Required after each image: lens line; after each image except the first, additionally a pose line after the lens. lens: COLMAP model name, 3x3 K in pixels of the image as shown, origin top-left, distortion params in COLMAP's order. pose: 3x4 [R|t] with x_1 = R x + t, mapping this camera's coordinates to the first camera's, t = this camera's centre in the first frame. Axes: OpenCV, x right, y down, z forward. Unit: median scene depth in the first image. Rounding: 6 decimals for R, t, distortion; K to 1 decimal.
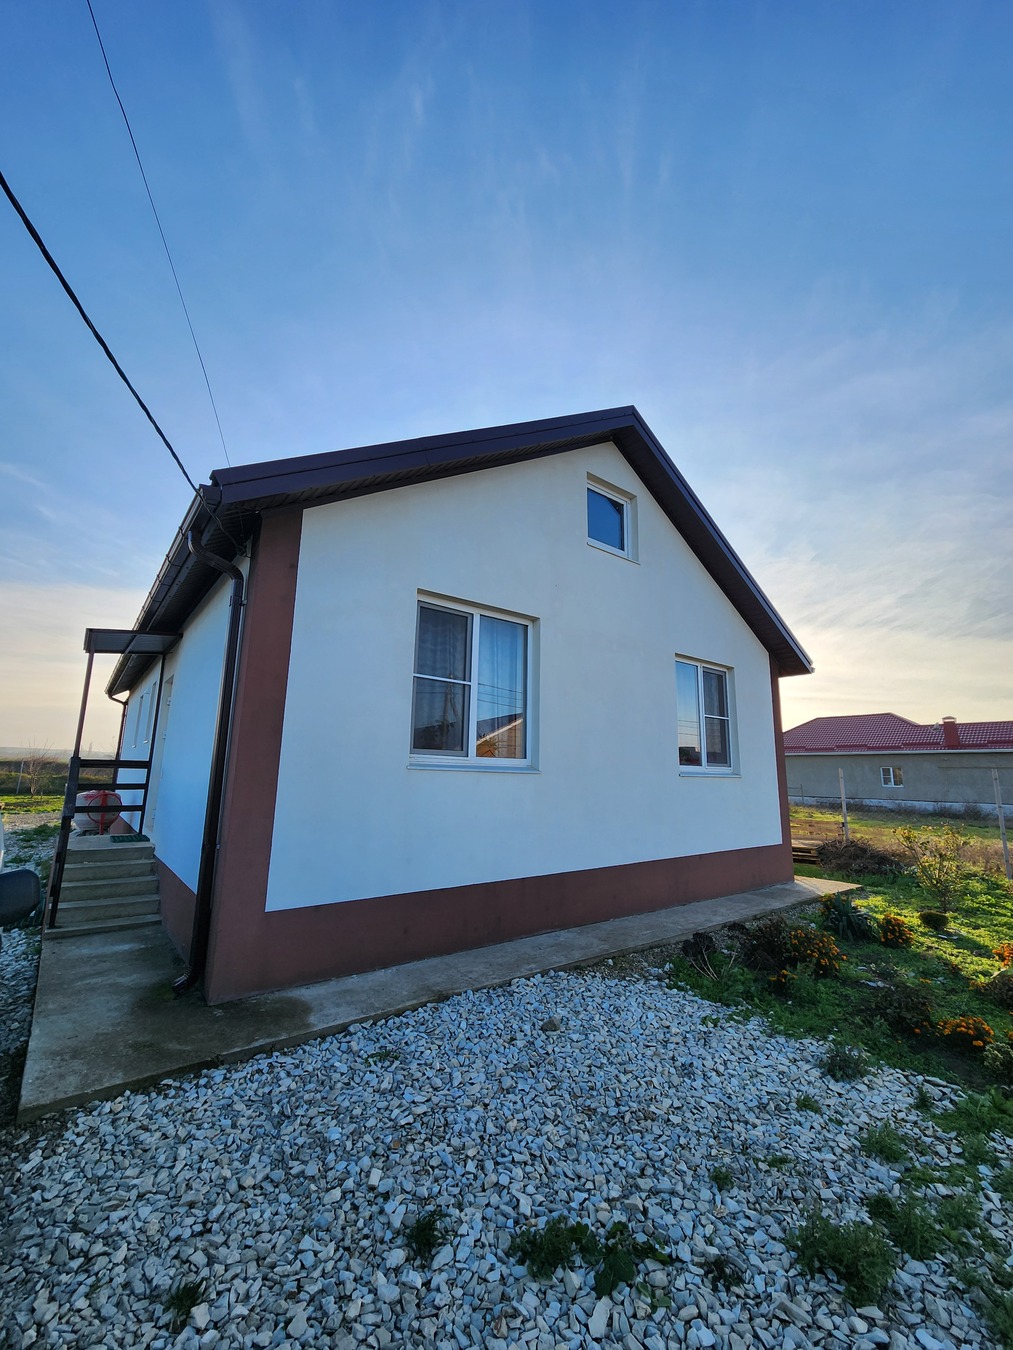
lens RADIAL K [[553.2, 0, 513.2], [0, 553.2, 669.2], [0, 0, 1]] dist [0.004830, -0.003108]
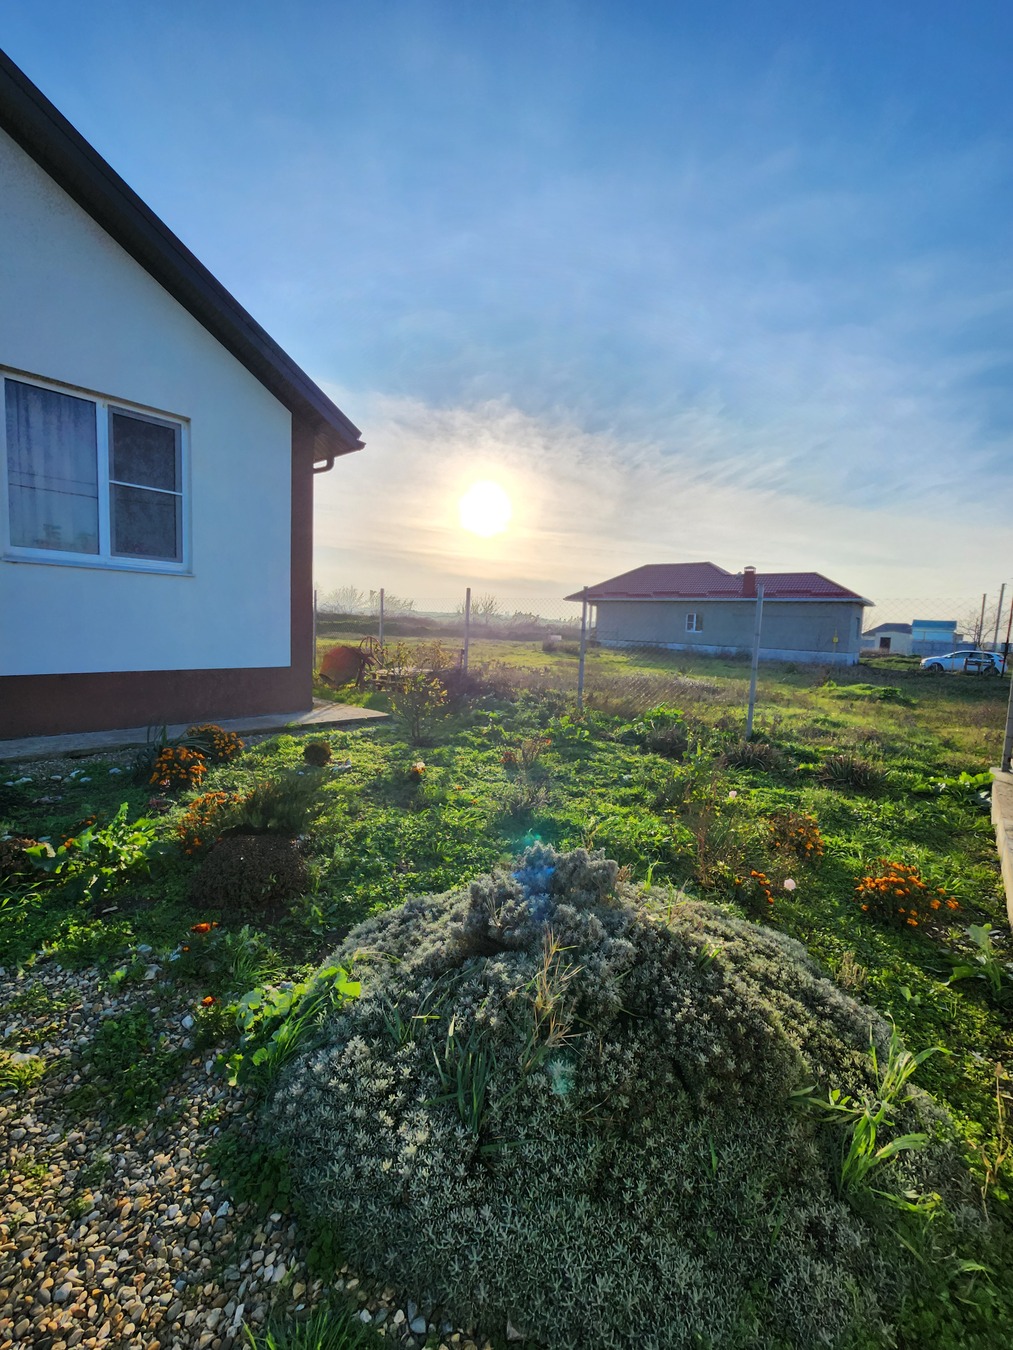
lens RADIAL K [[553.2, 0, 511.3], [0, 553.2, 680.3], [0, 0, 1]] dist [0.004830, -0.003108]
pose [[0.982670, 0.005995, 0.185264, 1.051341], [-0.059545, 0.956714, 0.284873, 0.140164], [-0.175537, -0.290968, 0.940491, 0.300027]]
